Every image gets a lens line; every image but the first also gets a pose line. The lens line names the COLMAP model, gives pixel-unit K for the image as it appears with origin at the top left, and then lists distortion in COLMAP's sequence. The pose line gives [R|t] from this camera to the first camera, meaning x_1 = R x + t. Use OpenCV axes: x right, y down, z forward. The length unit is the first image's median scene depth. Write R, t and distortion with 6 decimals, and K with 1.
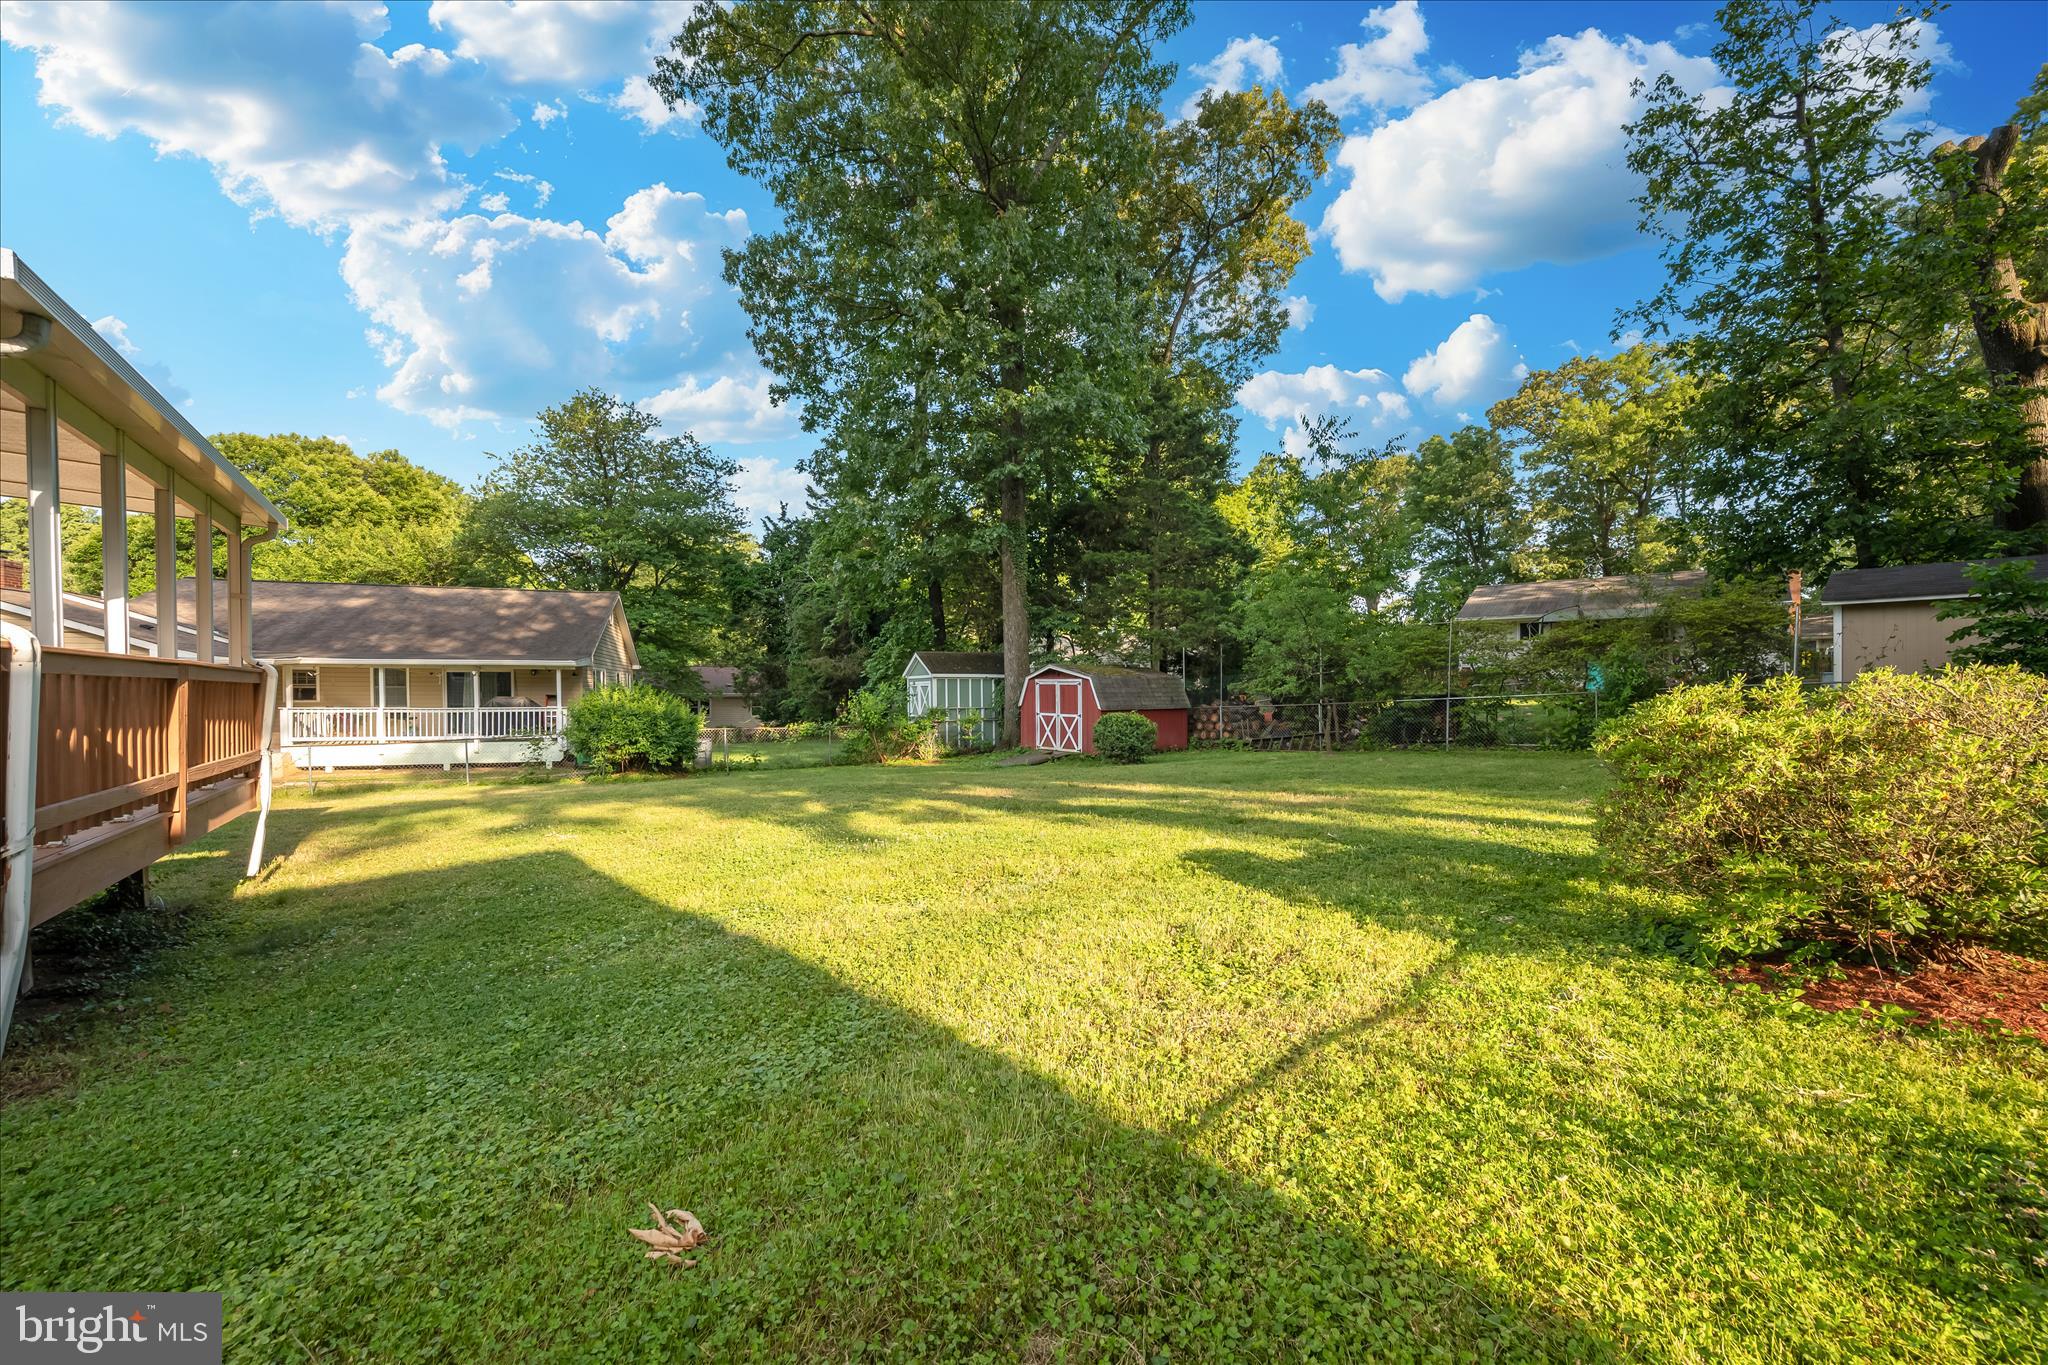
lens RADIAL K [[804.8, 0, 1024.0], [0, 804.8, 682.5], [0, 0, 1]] dist [-0.003878, 0.000266]
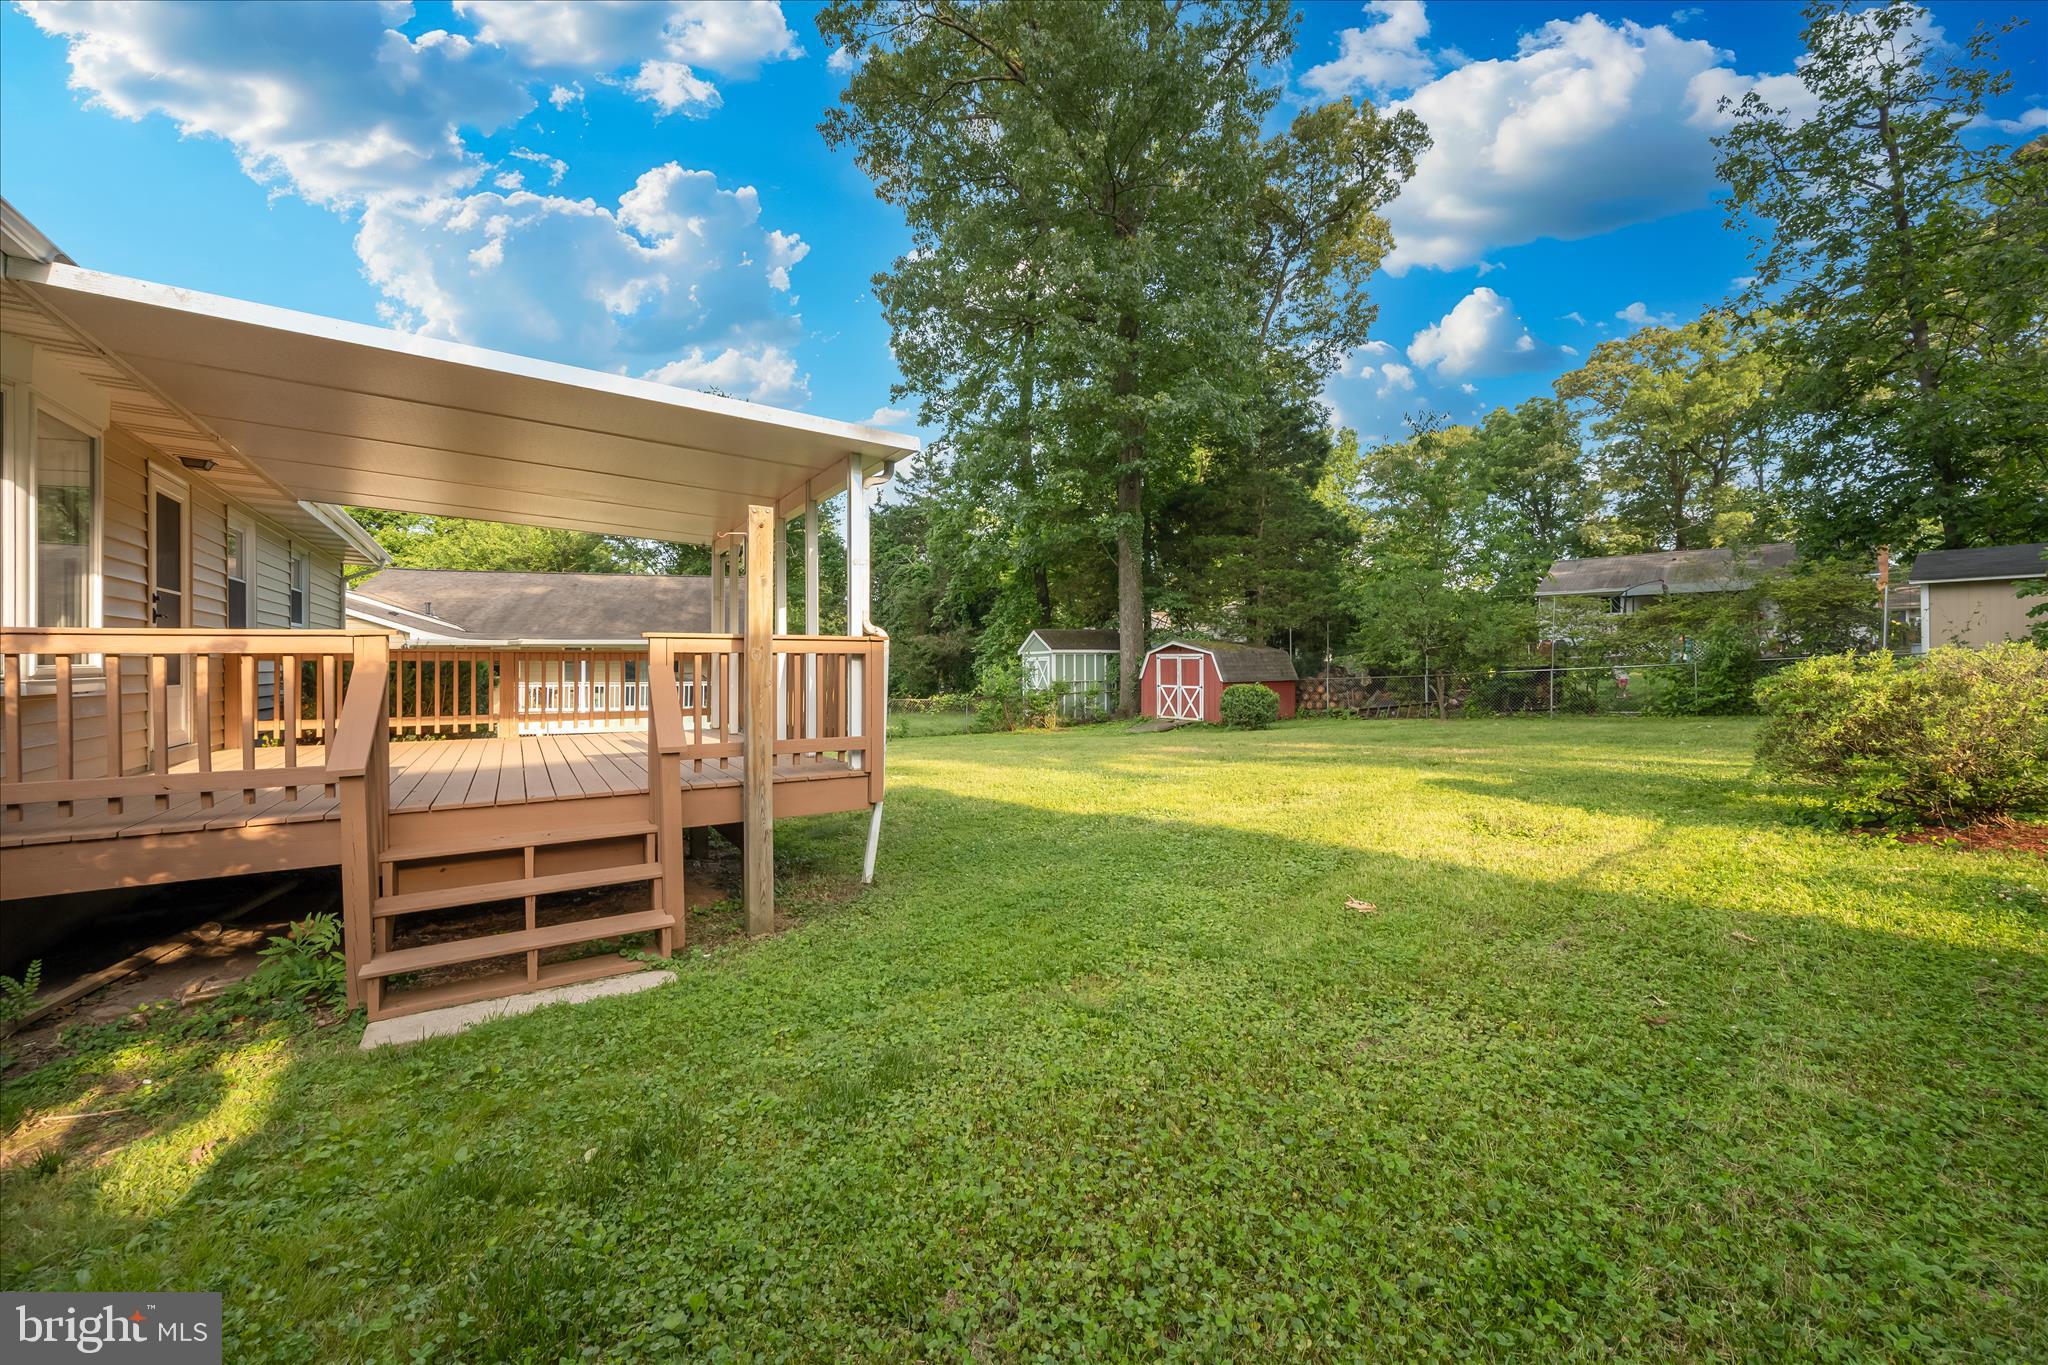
lens RADIAL K [[813.8, 0, 1023.5], [0, 813.8, 652.0], [0, 0, 1]] dist [-0.002527, 0.000393]
pose [[0.998823, -0.005664, -0.048180, -0.118397], [0.005327, 0.999960, -0.007122, -0.000245], [0.048218, 0.006857, 0.998813, -0.121313]]
